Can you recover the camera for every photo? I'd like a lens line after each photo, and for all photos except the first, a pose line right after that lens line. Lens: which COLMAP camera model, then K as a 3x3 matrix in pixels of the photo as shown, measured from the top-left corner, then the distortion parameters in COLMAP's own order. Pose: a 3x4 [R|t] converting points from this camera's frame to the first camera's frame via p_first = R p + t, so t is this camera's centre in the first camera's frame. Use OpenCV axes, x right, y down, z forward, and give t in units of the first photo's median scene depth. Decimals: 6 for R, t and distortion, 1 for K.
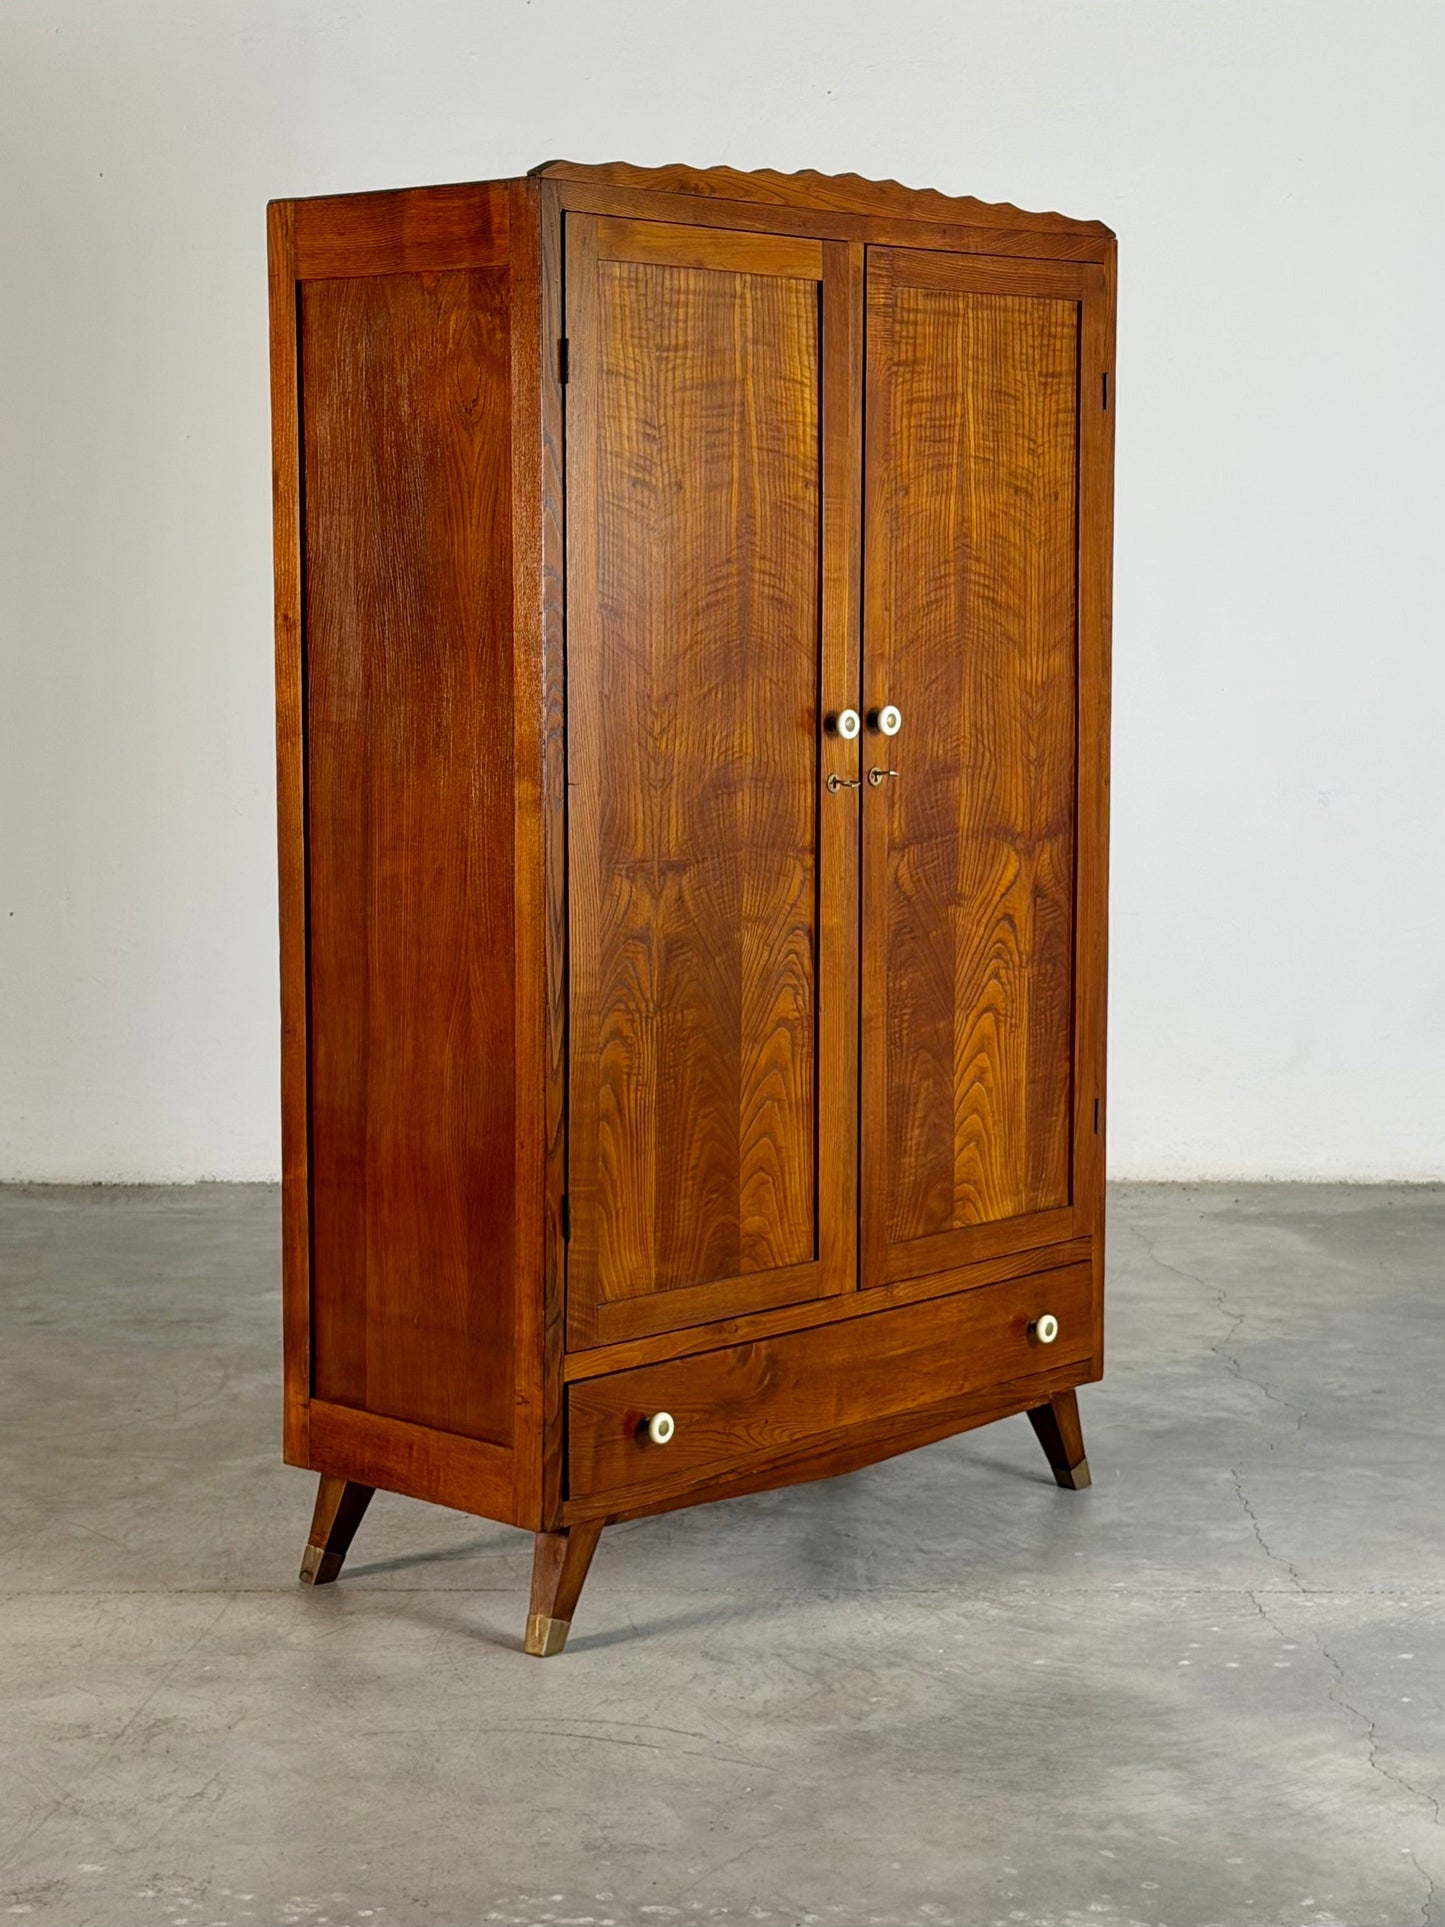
lens RADIAL K [[3668.3, 0, 722.5], [0, 3668.3, 963.5], [0, 0, 1]] dist [0.182219, -0.018879]
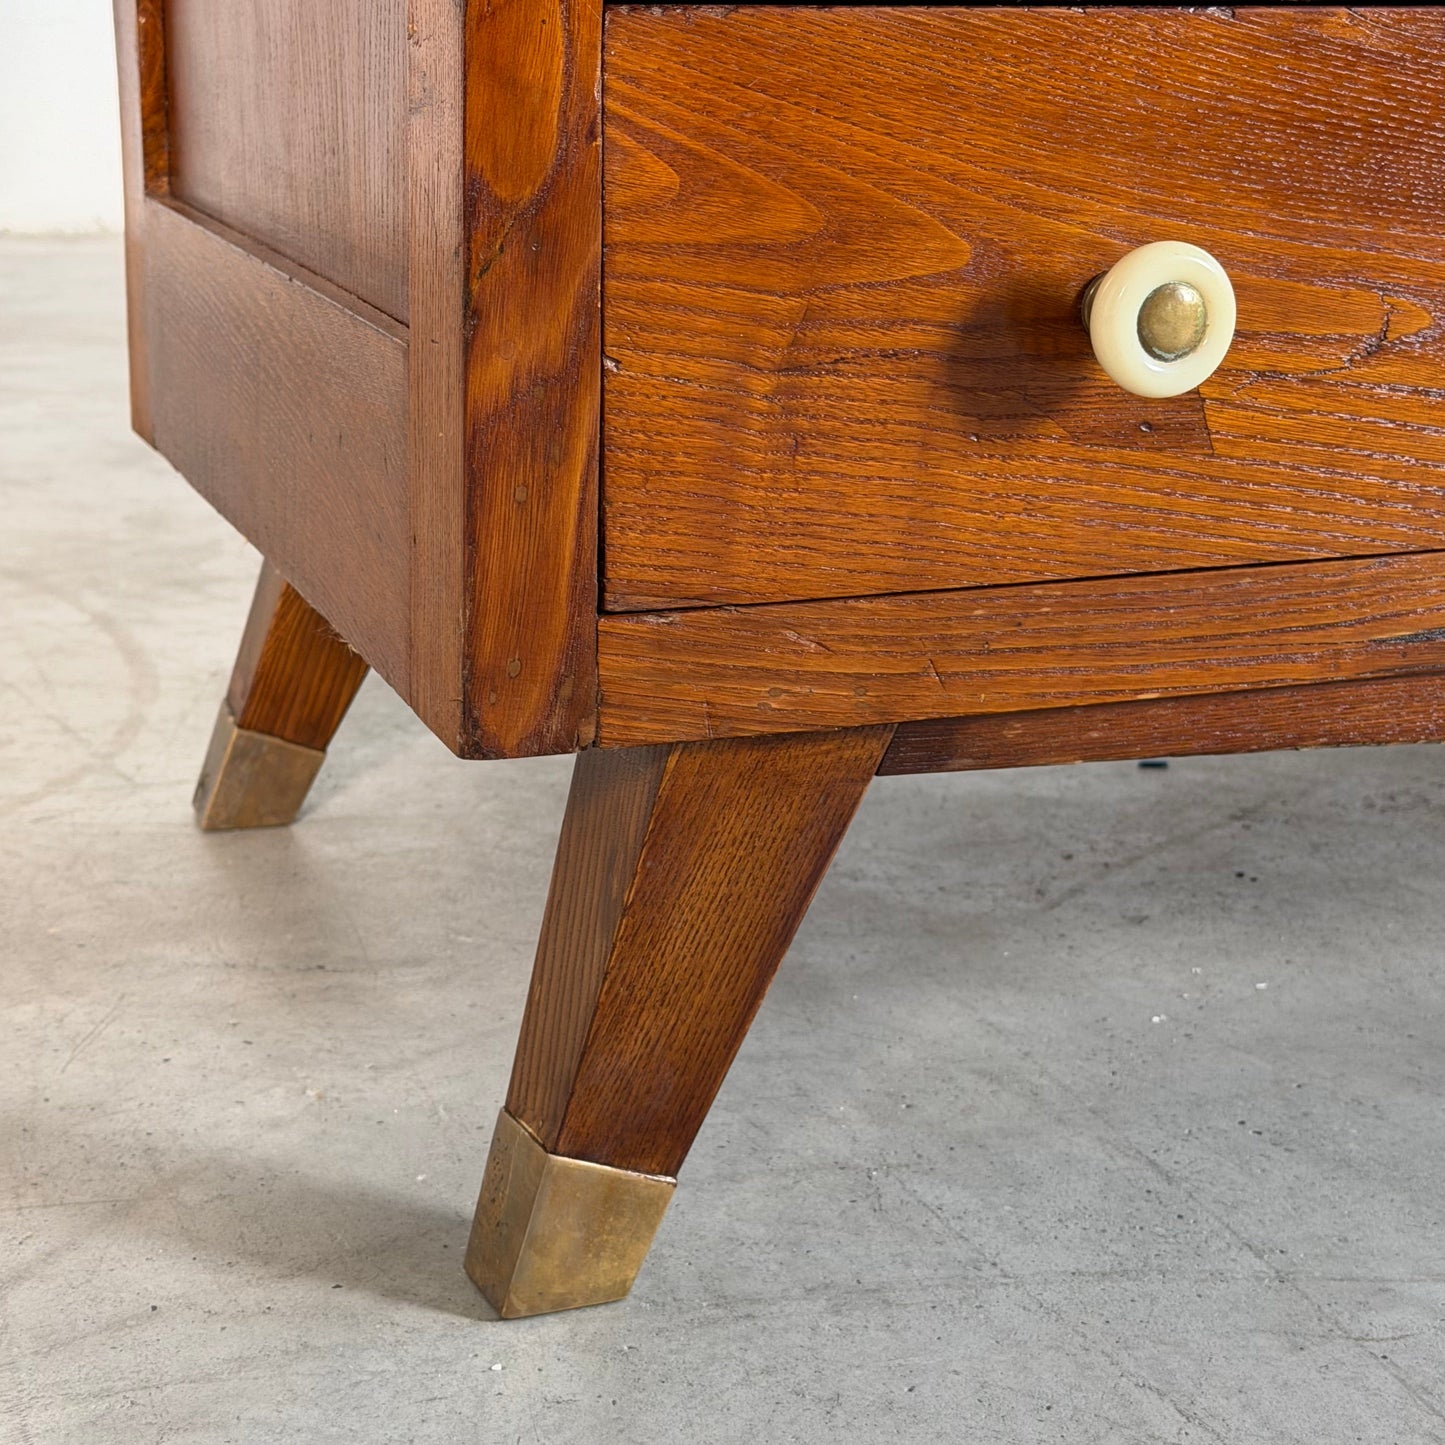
lens RADIAL K [[2894.3, 0, 722.5], [0, 2894.3, 722.5], [0, 0, 1]] dist [0.118403, 0.039477]
pose [[0.897956, 0.127830, -0.421112, 0.029531], [-0.062518, 0.984233, 0.165458, 0.123549], [0.435623, -0.122247, 0.891790, 0.852127]]
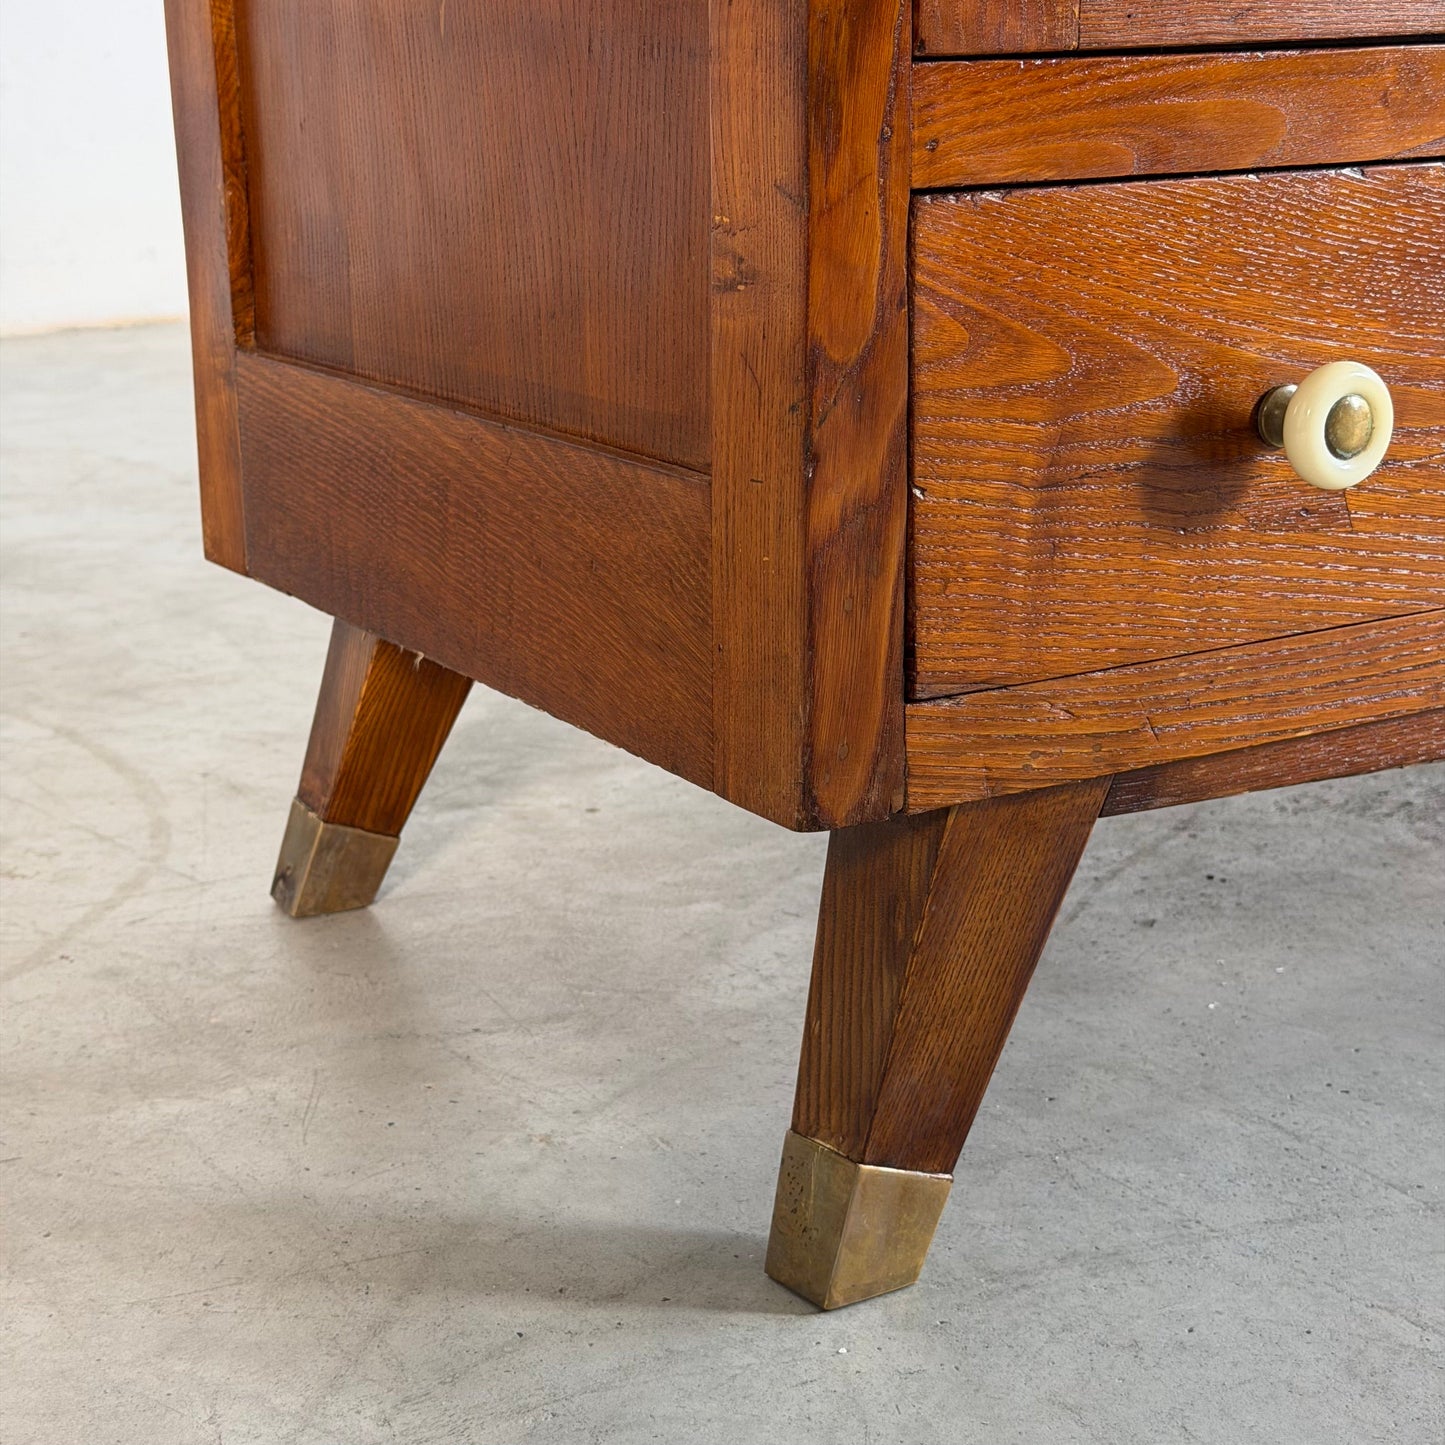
lens RADIAL K [[2759.5, 0, 748.6], [0, 2759.5, 706.2], [0, 0, 1]] dist [0.158076, -0.230862]
pose [[0.963374, 0.048844, -0.263676, -0.005992], [-0.011989, 0.990134, 0.139613, 0.119887], [0.267893, -0.131338, 0.954455, 0.818154]]
